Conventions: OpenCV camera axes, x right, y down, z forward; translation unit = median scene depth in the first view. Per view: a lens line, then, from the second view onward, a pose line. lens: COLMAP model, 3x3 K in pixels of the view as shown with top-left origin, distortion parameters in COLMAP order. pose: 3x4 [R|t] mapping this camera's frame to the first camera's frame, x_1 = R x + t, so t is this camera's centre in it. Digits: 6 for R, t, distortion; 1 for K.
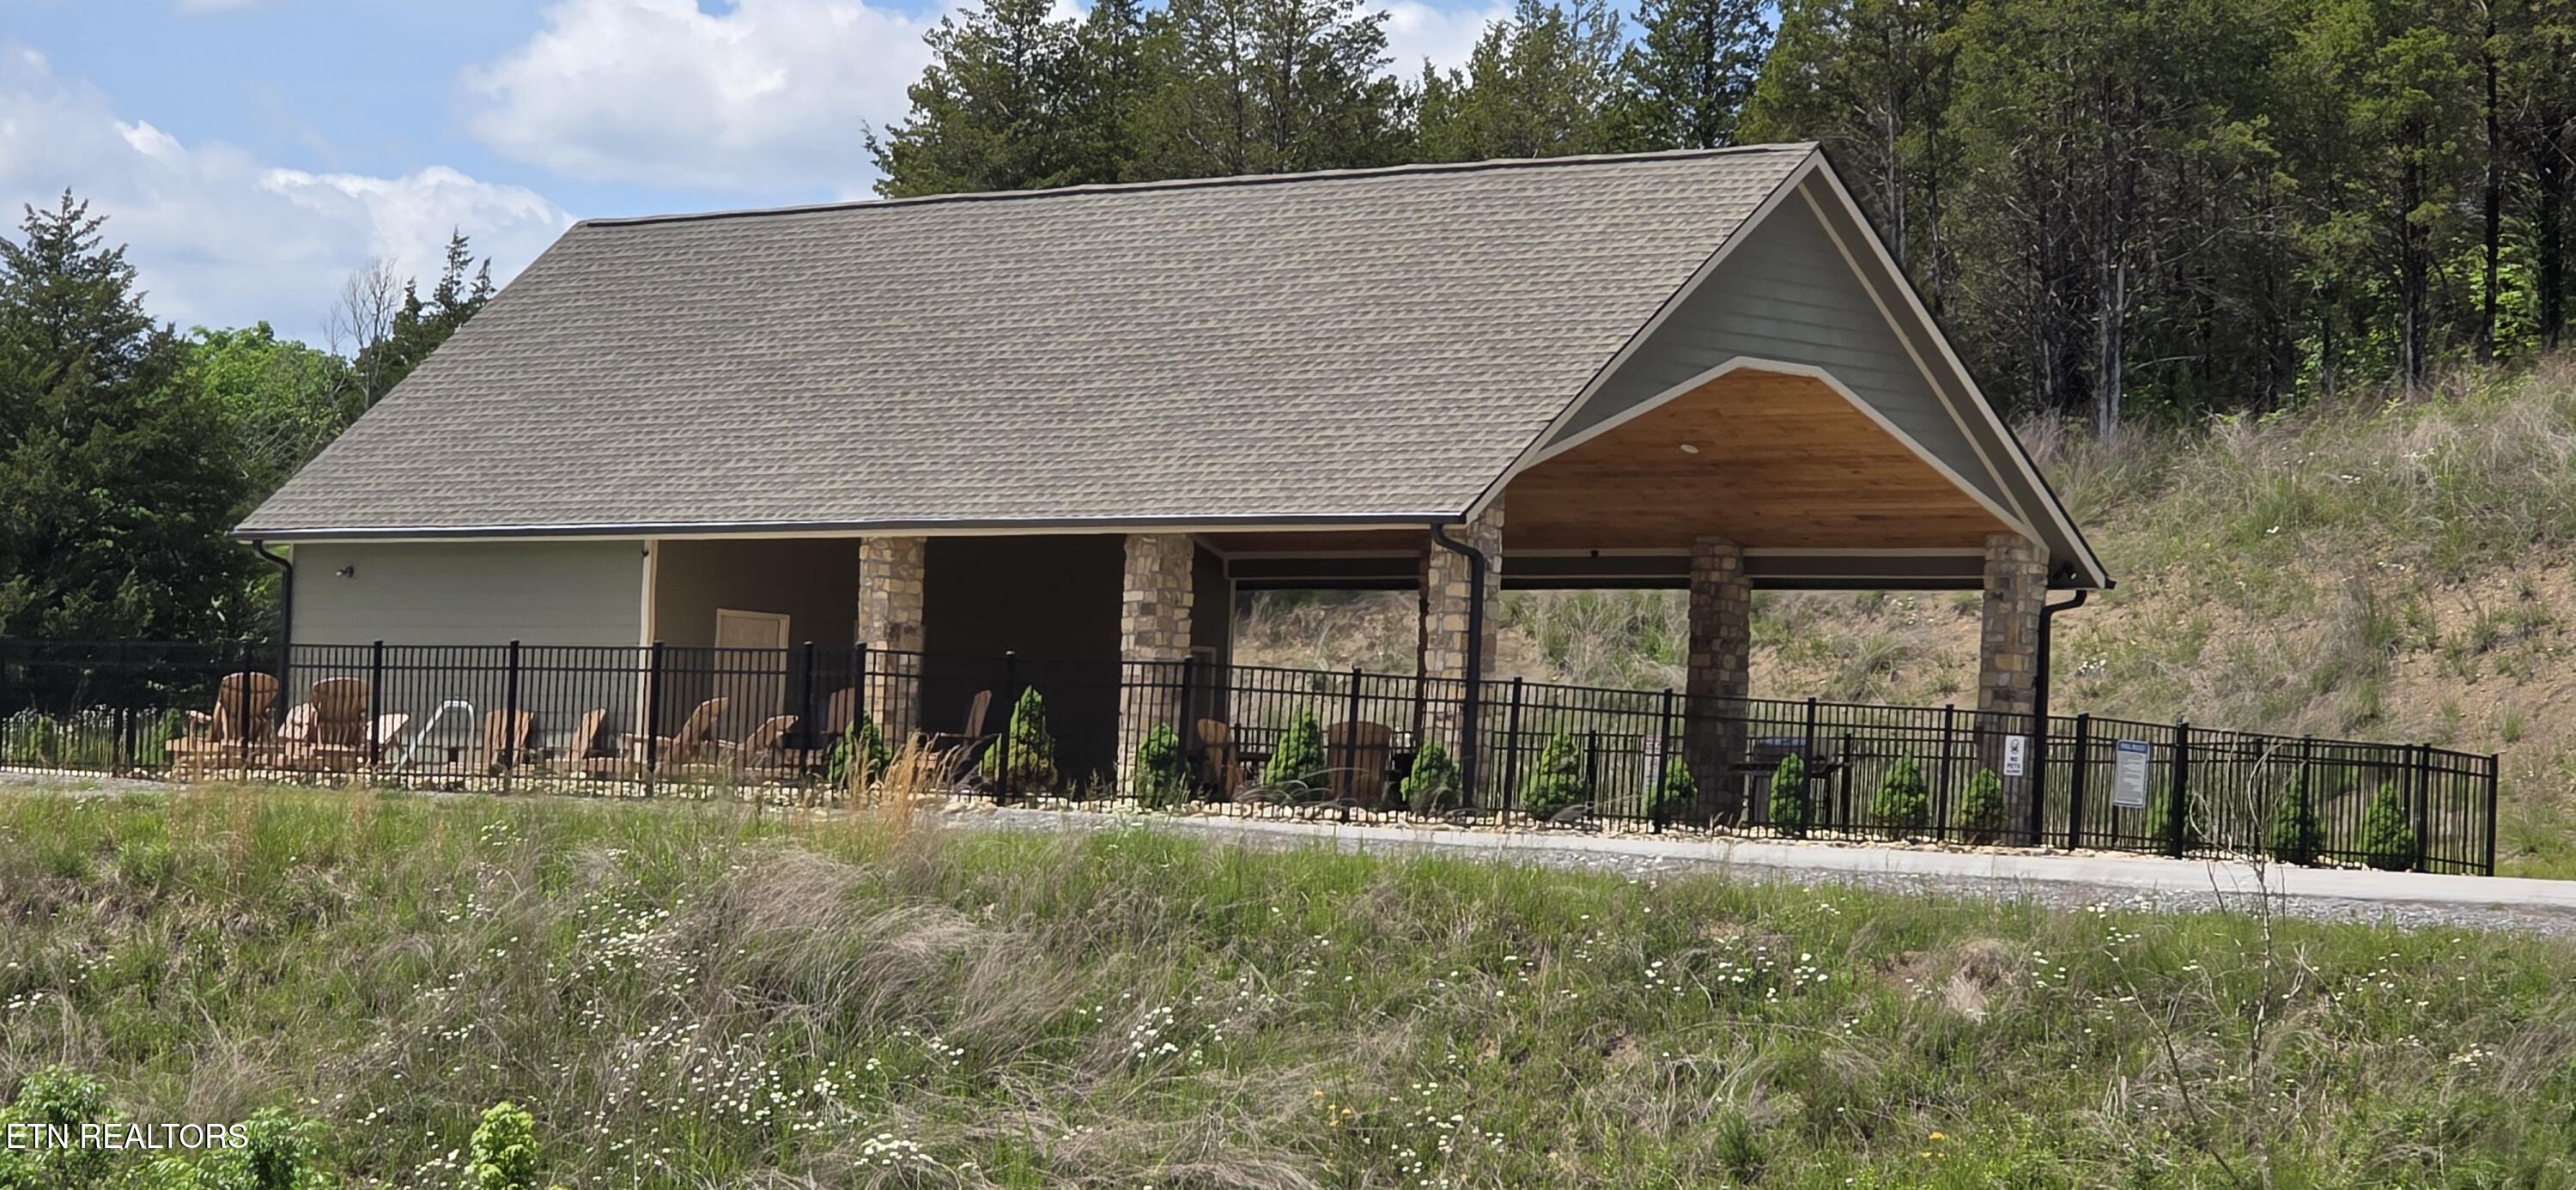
lens RADIAL K [[6278.3, 0, 1288.0], [0, 6278.3, 595.0], [0, 0, 1]] dist [0.129539, 0.457761]
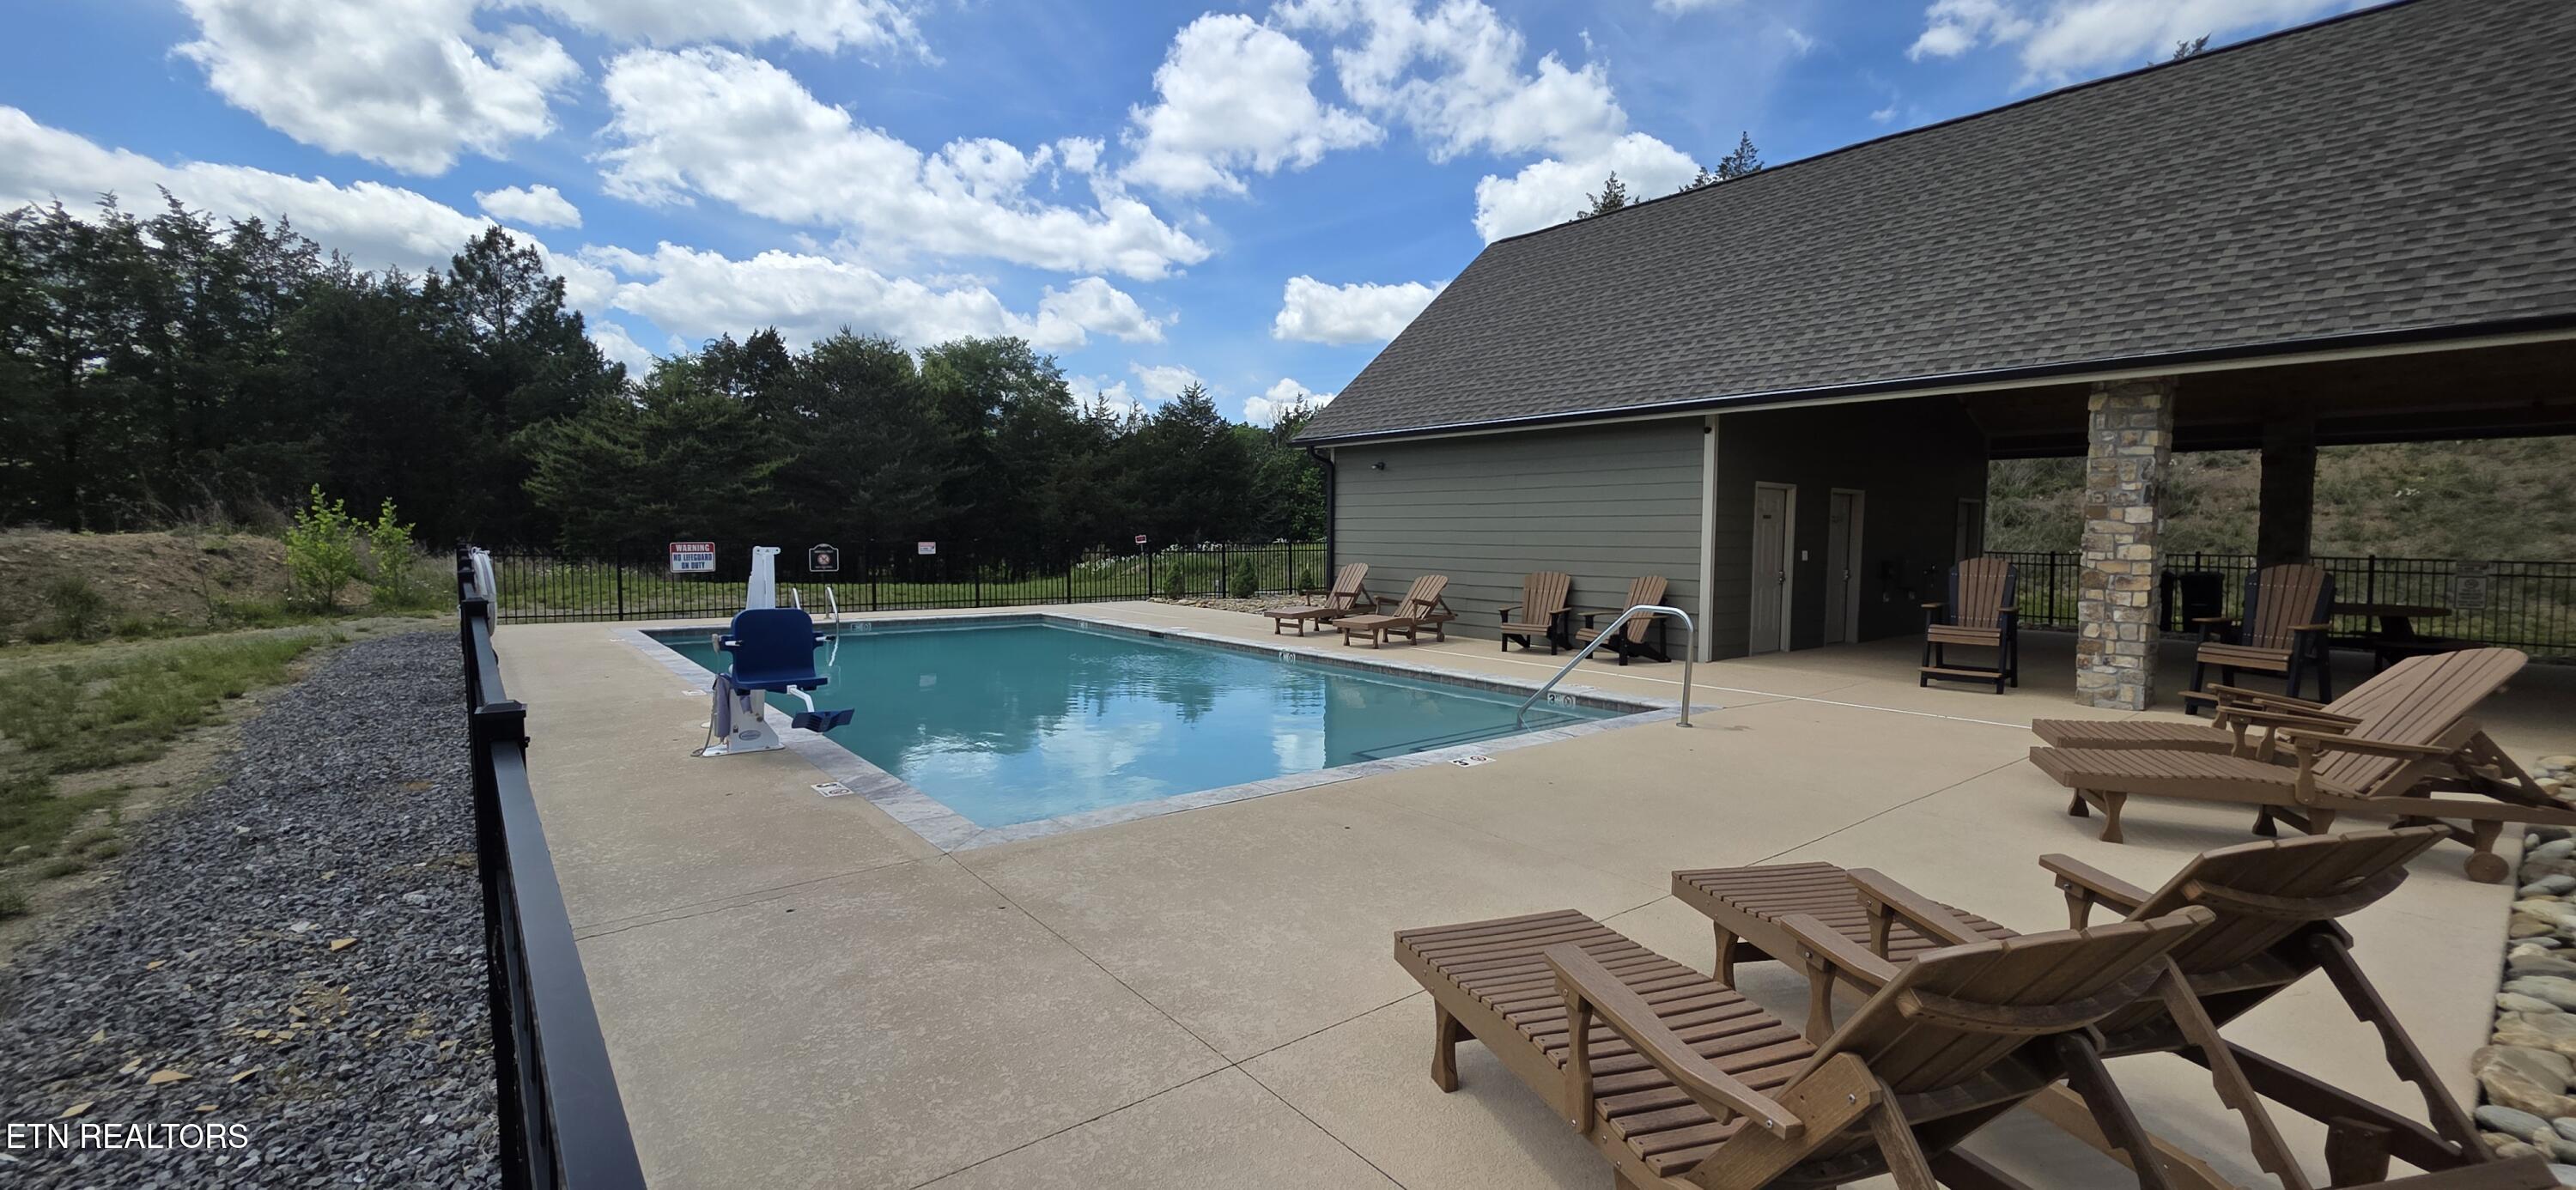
lens RADIAL K [[1040.7, 0, 1301.9], [0, 1040.7, 593.3], [0, 0, 1]] dist [-0.000988, -0.000190]
pose [[0.994364, -0.030599, -0.101508, -0.137297], [0.040408, 0.994558, 0.096025, 0.001345], [0.098017, -0.099585, 0.990190, 0.732355]]
